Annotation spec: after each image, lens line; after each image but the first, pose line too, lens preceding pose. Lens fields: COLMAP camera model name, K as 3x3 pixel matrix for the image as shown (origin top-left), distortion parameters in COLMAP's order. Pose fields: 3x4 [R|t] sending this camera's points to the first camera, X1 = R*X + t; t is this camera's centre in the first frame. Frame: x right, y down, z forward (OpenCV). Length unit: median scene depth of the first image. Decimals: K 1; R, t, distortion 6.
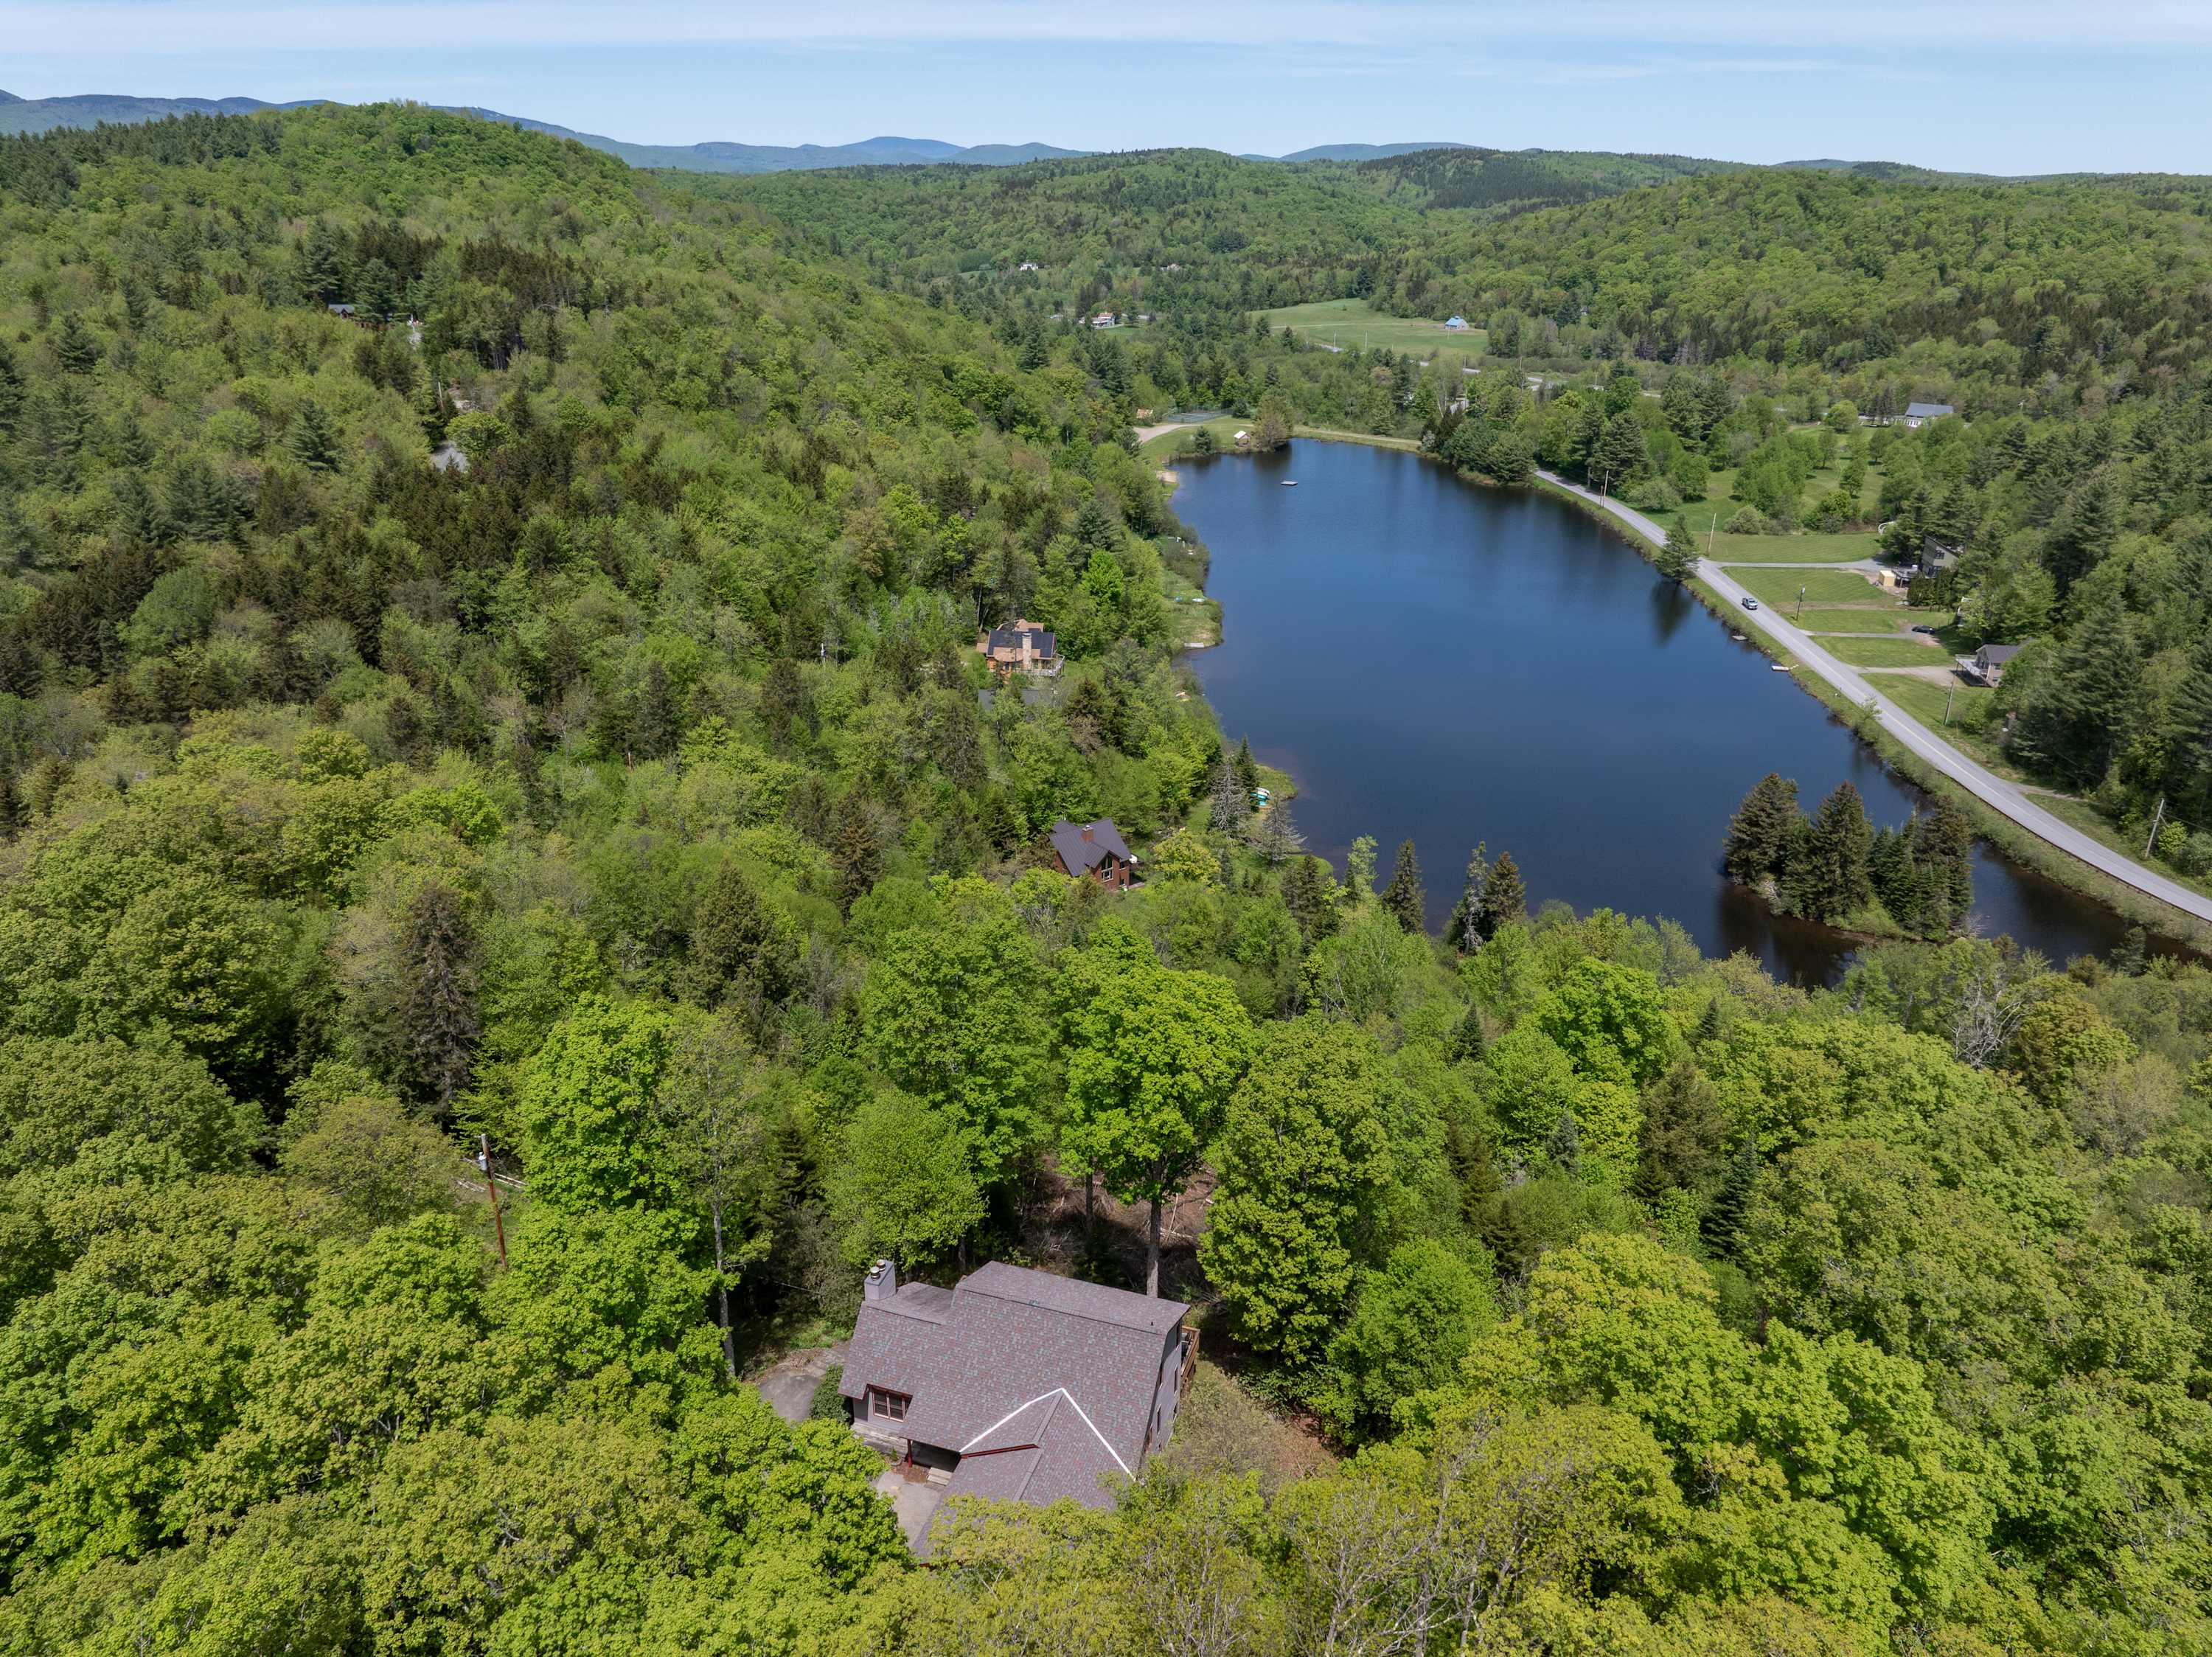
lens RADIAL K [[1552.9, 0, 1114.1], [0, 1552.9, 828.8], [0, 0, 1]] dist [-0.047103, 0.016190]
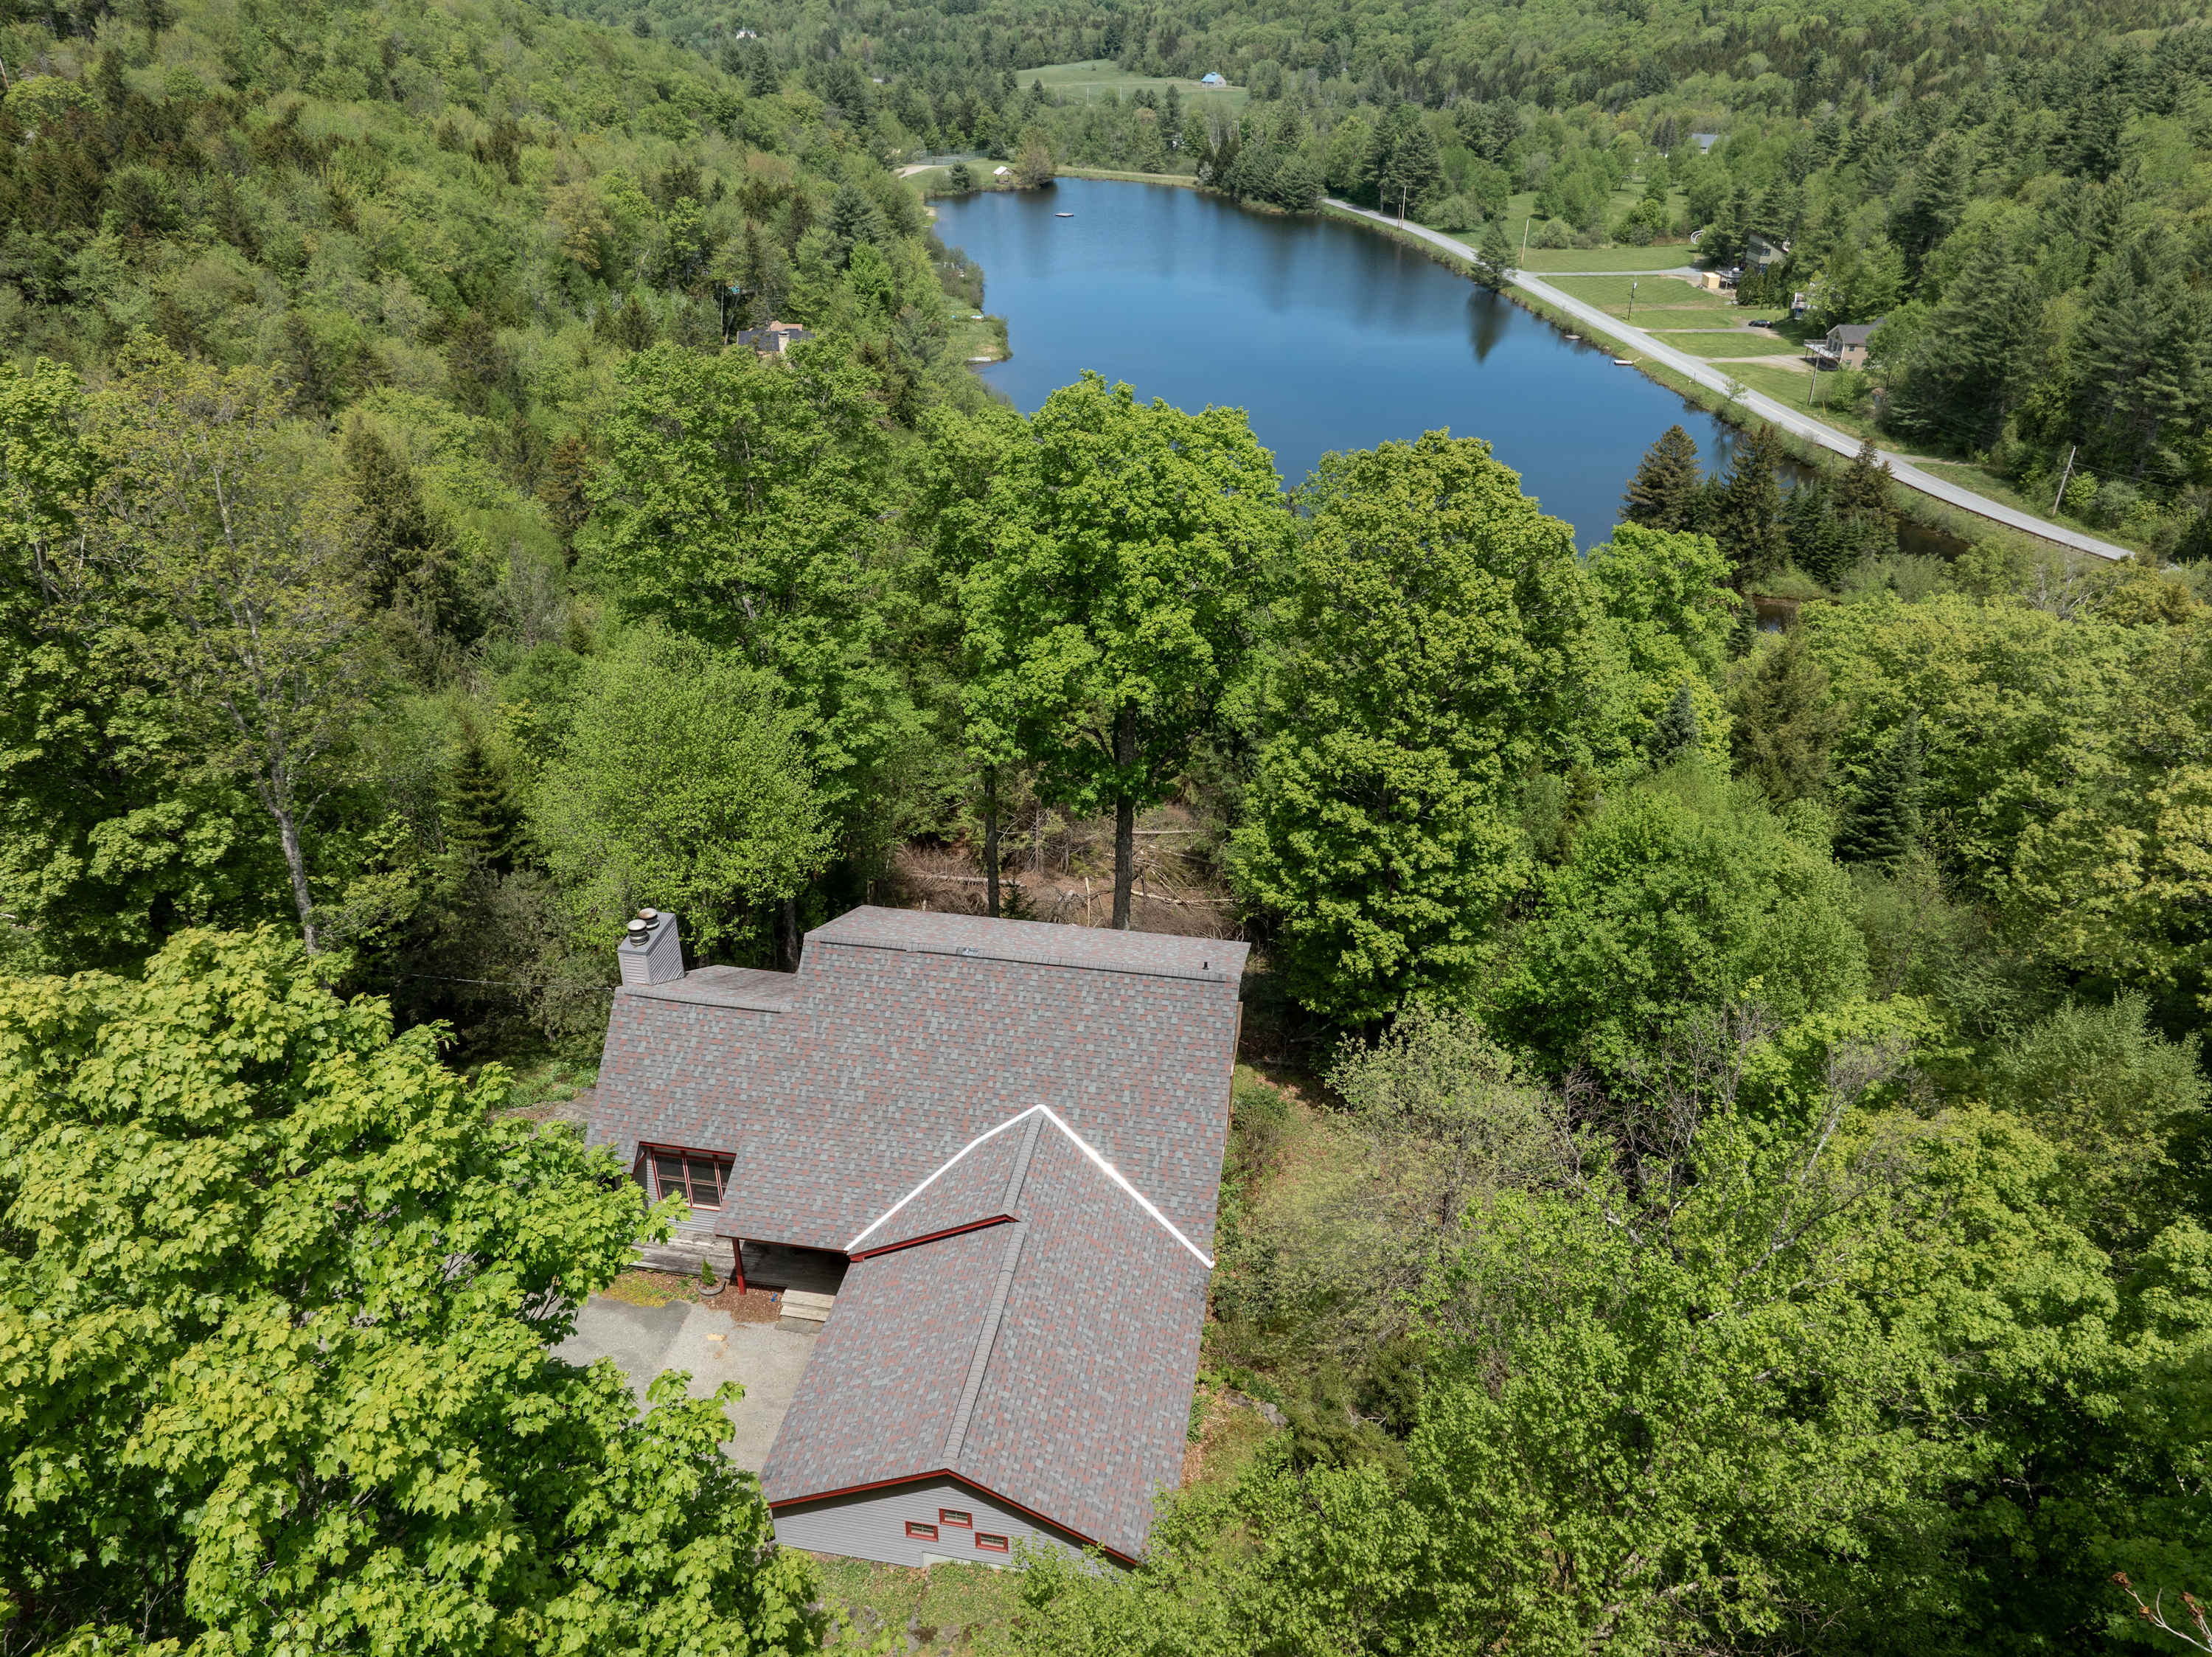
lens RADIAL K [[1552.9, 0, 1112.3], [0, 1552.9, 827.4], [0, 0, 1]] dist [-0.047103, 0.016190]
pose [[0.987170, -0.072380, 0.142327, -0.018112], [0.056513, 0.992041, 0.112524, 0.052308], [-0.149339, -0.103037, 0.983403, 0.123061]]
